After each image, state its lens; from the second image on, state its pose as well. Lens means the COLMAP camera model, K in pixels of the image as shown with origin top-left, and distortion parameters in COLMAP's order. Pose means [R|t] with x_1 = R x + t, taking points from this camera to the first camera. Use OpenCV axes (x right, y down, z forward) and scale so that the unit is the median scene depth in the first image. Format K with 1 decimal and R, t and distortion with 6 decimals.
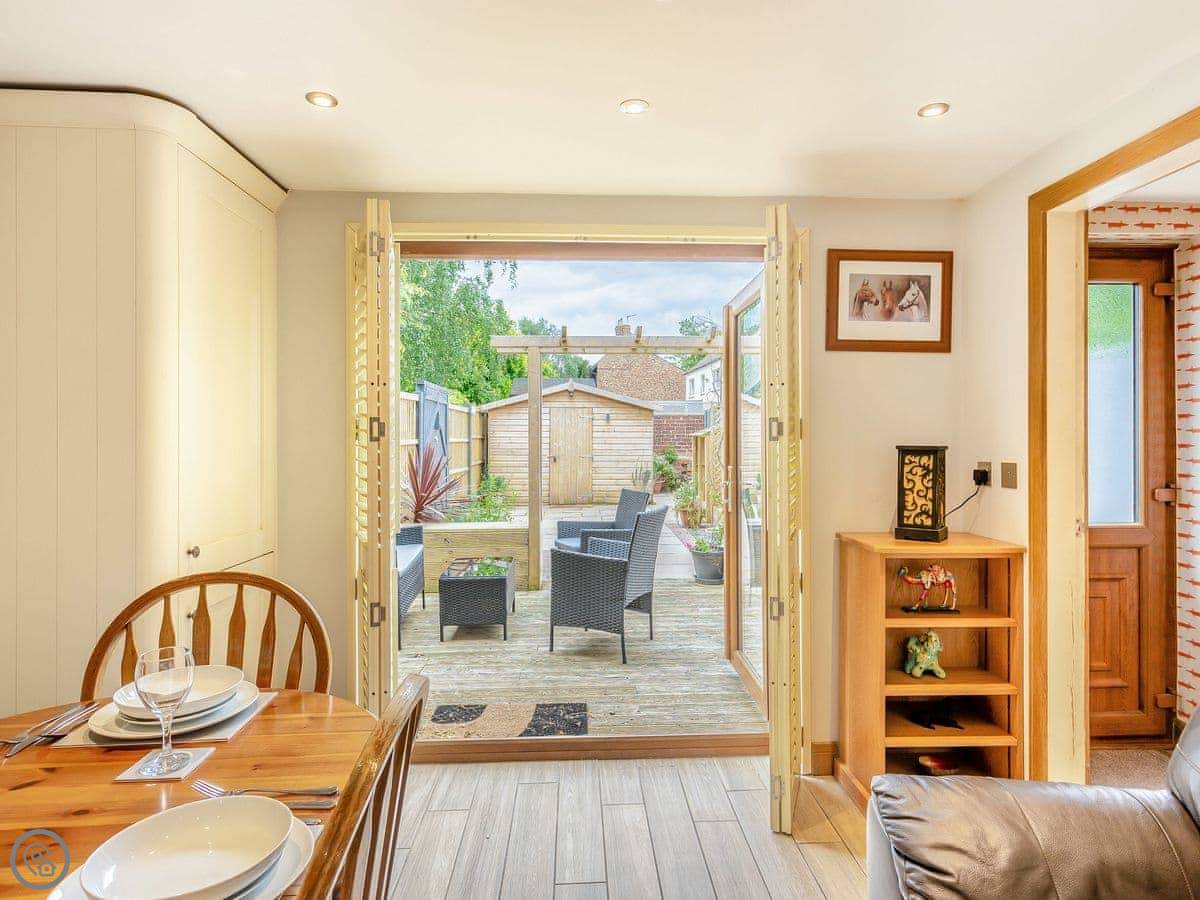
lens RADIAL K [[688.9, 0, 615.4], [0, 688.9, 435.1], [0, 0, 1]] dist [0.003544, 0.000415]
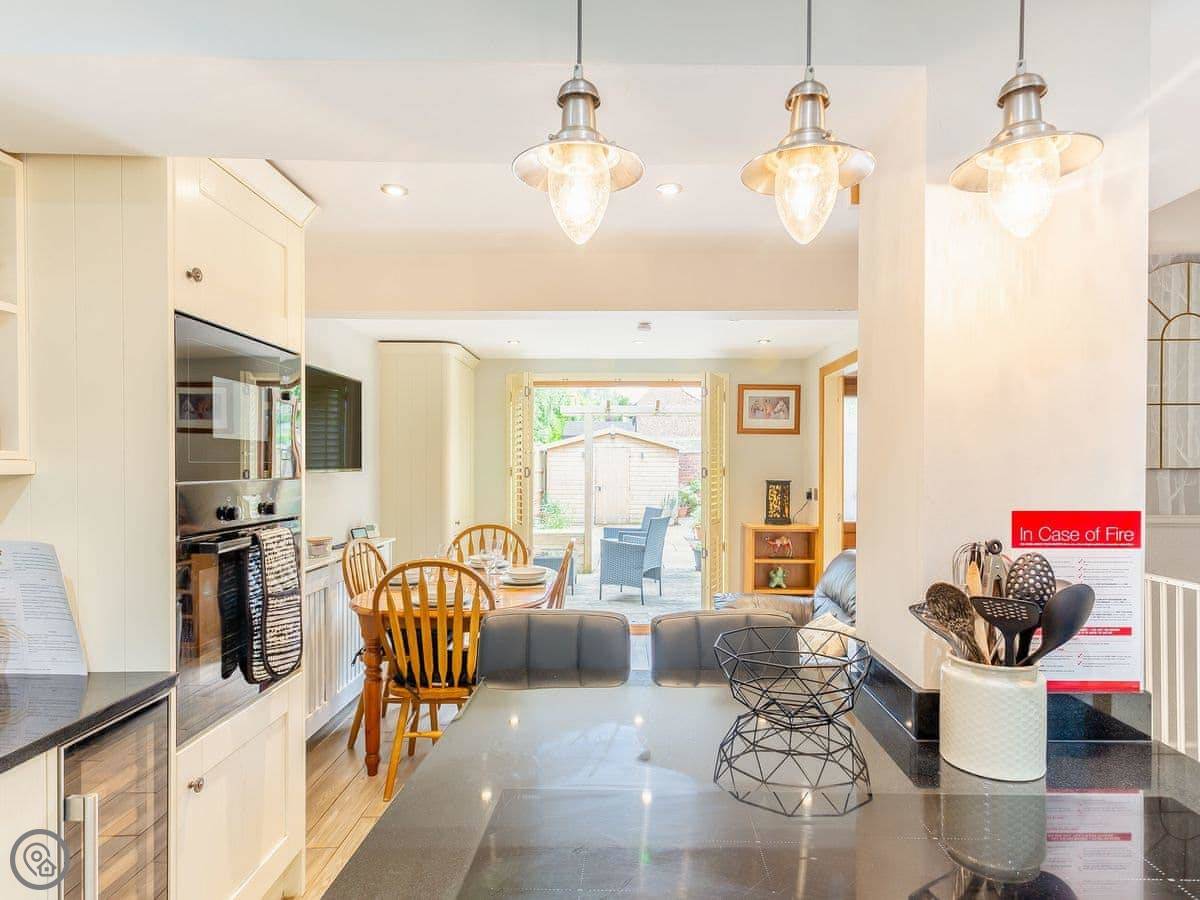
lens RADIAL K [[683.2, 0, 618.9], [0, 683.2, 475.3], [0, 0, 1]] dist [0.003640, 0.001458]
pose [[0.998498, 0.004941, -0.054572, 0.065803], [-0.004242, 0.999908, 0.012904, -0.023492], [0.054631, -0.012653, 0.998426, -1.040420]]
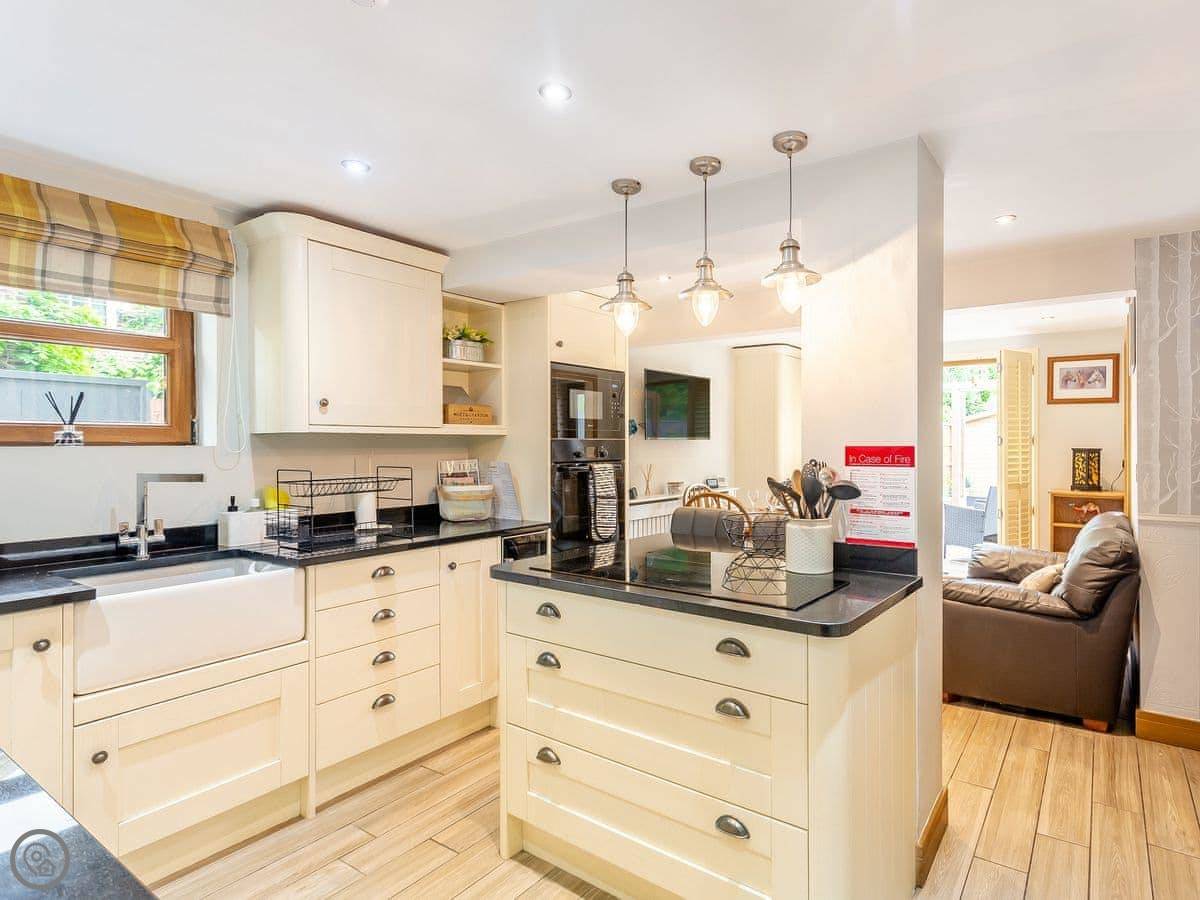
lens RADIAL K [[656.1, 0, 670.6], [0, 656.1, 446.3], [0, 0, 1]] dist [0.001022, 0.003765]
pose [[0.799030, 0.004478, -0.601275, 0.596647], [-0.001536, 0.999984, 0.005406, -0.000112], [0.601290, -0.003396, 0.799024, -1.343084]]
